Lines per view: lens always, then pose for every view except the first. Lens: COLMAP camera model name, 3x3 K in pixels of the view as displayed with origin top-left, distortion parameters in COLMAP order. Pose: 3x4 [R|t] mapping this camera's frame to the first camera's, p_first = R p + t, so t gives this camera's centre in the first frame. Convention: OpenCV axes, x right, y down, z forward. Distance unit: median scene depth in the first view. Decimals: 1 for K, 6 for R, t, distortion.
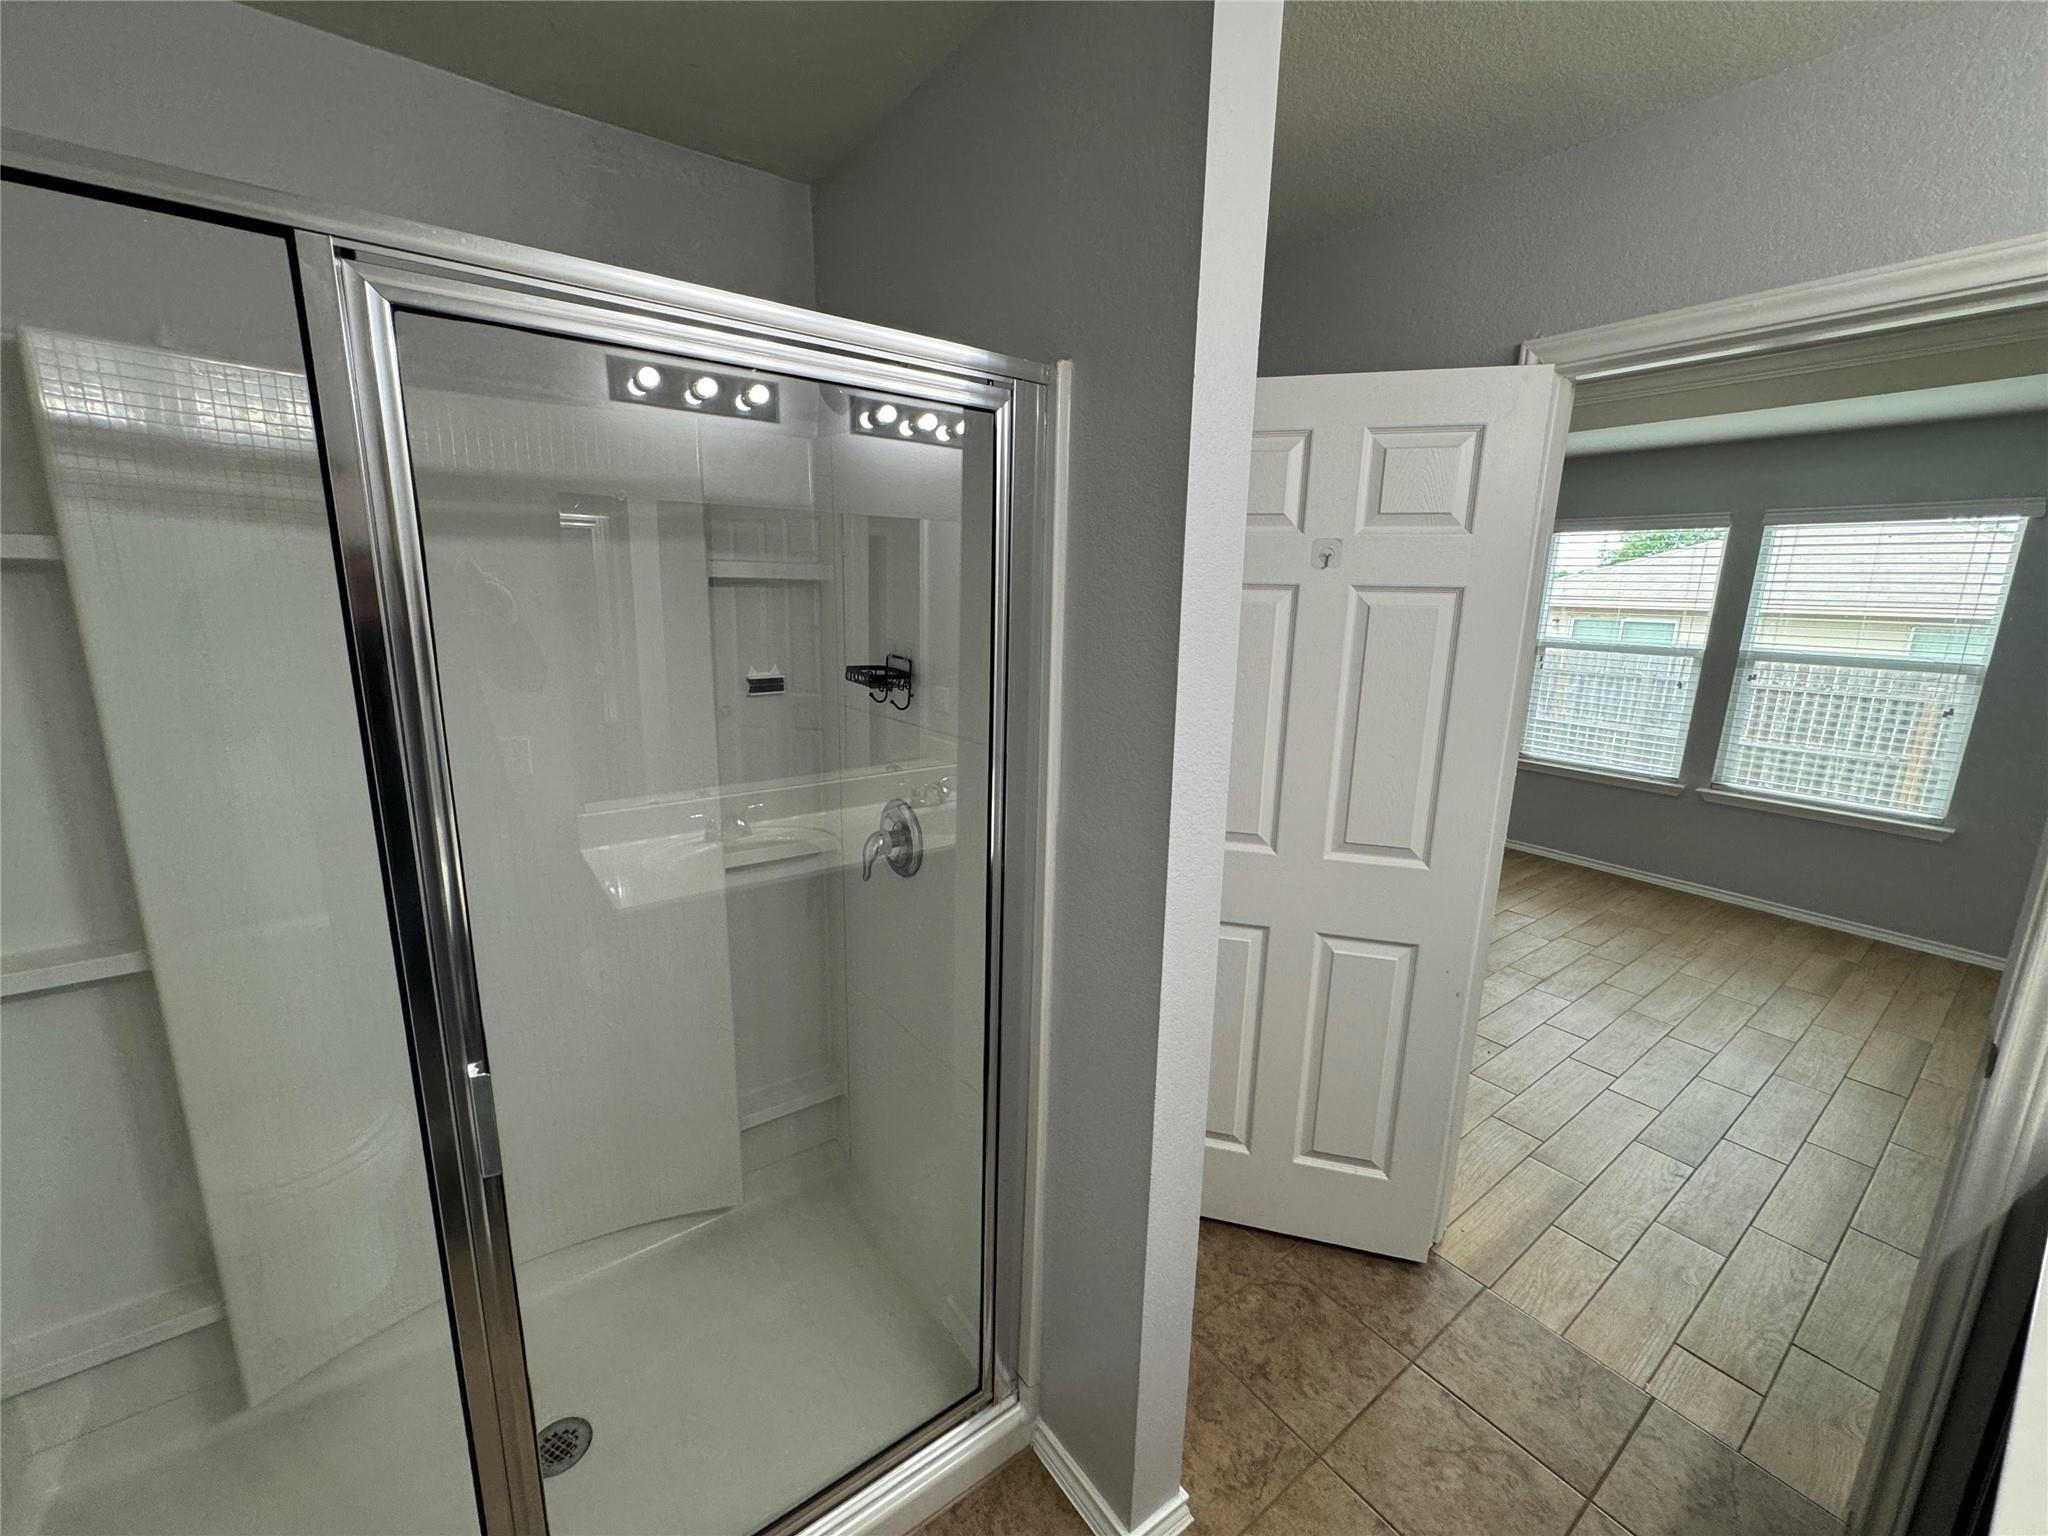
lens RADIAL K [[816.8, 0, 1024.5], [0, 816.8, 769.9], [0, 0, 1]] dist [-0.001896, -0.000528]
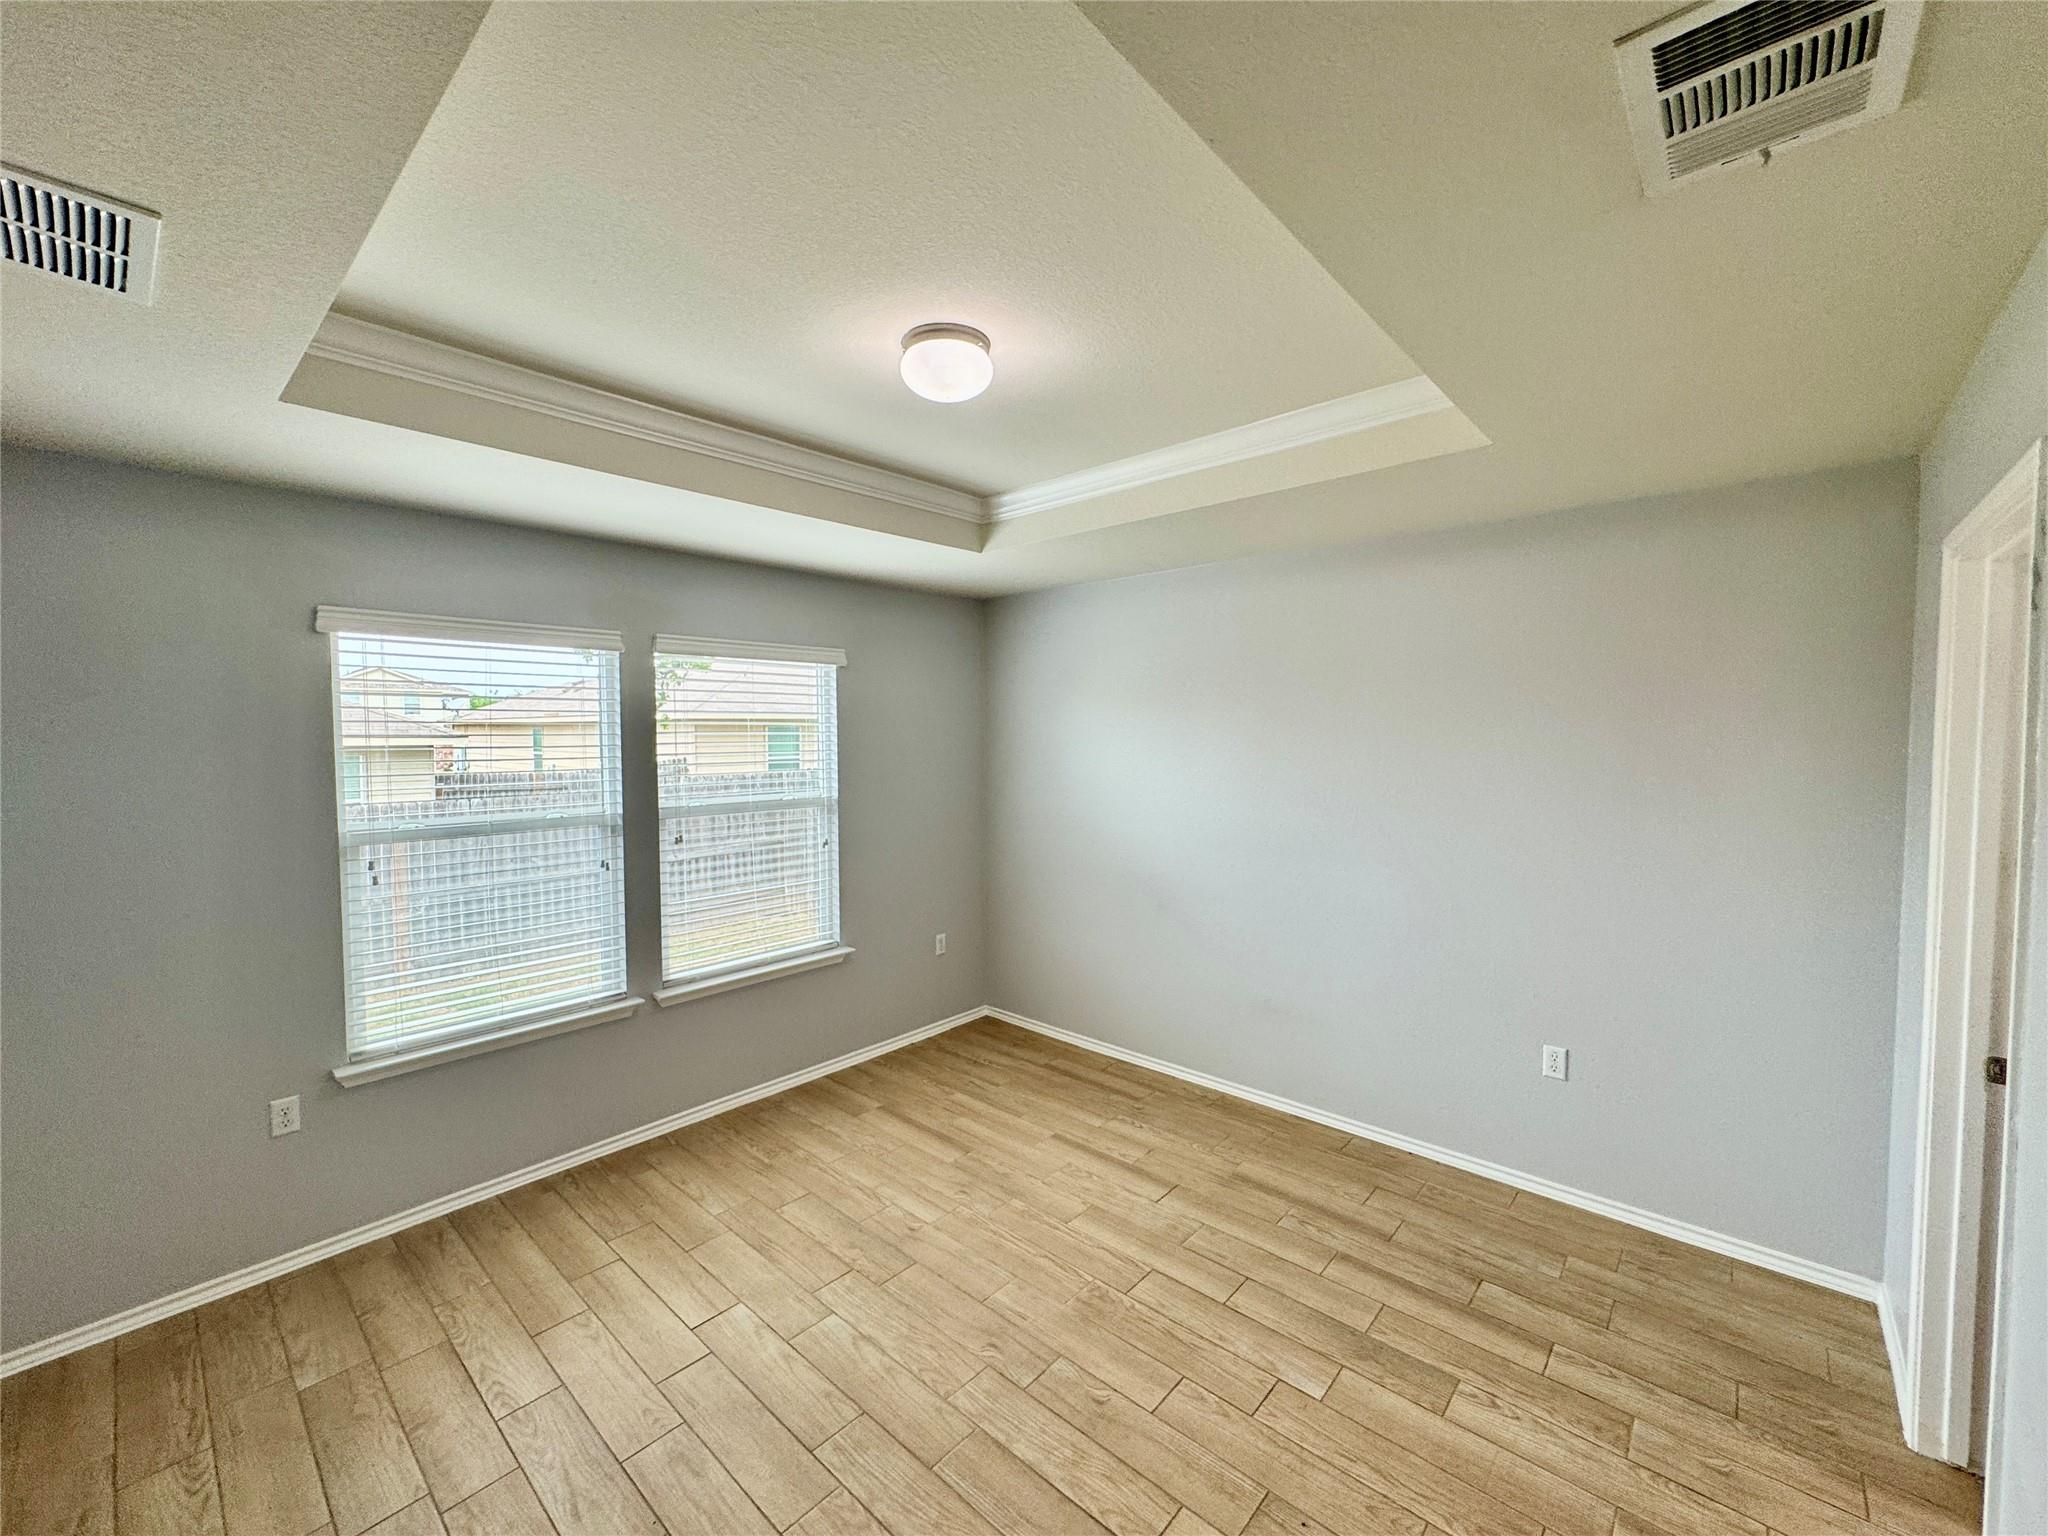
lens RADIAL K [[816.8, 0, 1029.0], [0, 816.8, 777.8], [0, 0, 1]] dist [-0.001896, -0.000528]
pose [[-0.212399, -0.085300, 0.973453, 0.054806], [0.196144, 0.972187, 0.127986, -0.214878], [-0.957295, 0.218121, -0.189761, 0.843685]]
